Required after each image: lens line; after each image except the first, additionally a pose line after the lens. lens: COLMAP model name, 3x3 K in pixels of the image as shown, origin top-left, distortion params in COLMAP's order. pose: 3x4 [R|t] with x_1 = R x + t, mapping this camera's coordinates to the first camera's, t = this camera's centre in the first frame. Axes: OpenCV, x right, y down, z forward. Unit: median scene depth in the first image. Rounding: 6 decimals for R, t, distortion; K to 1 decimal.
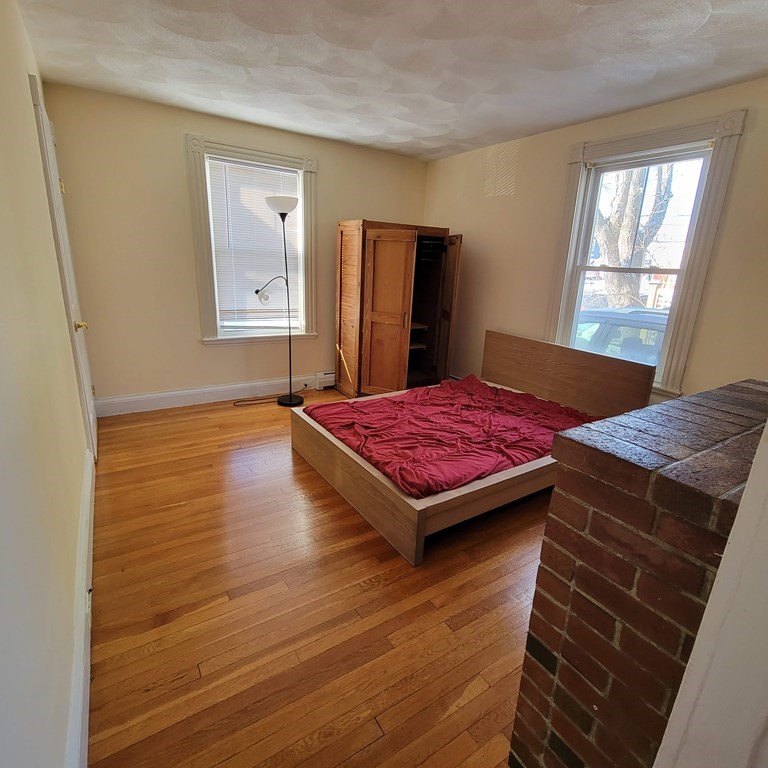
lens RADIAL K [[419.5, 0, 384.2], [0, 419.5, 383.9], [0, 0, 1]] dist [-0.004141, -0.000112]
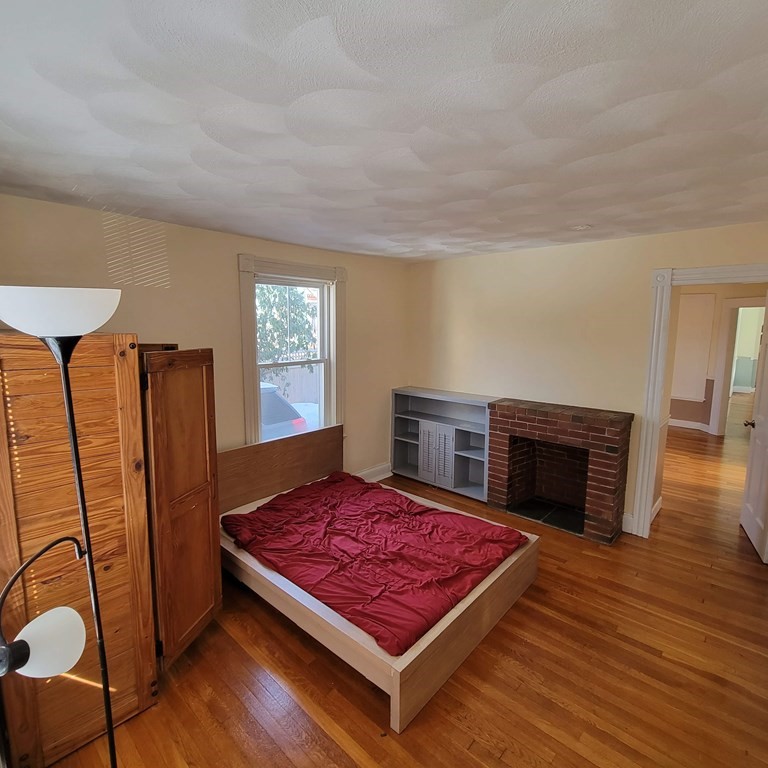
lens RADIAL K [[419.5, 0, 383.6], [0, 419.5, 380.3], [0, 0, 1]] dist [-0.004141, -0.000112]
pose [[-0.254003, -0.175574, 0.951134, -0.982063], [0.251038, 0.937717, 0.240138, -0.651165], [-0.934057, 0.299767, -0.194107, 1.430432]]
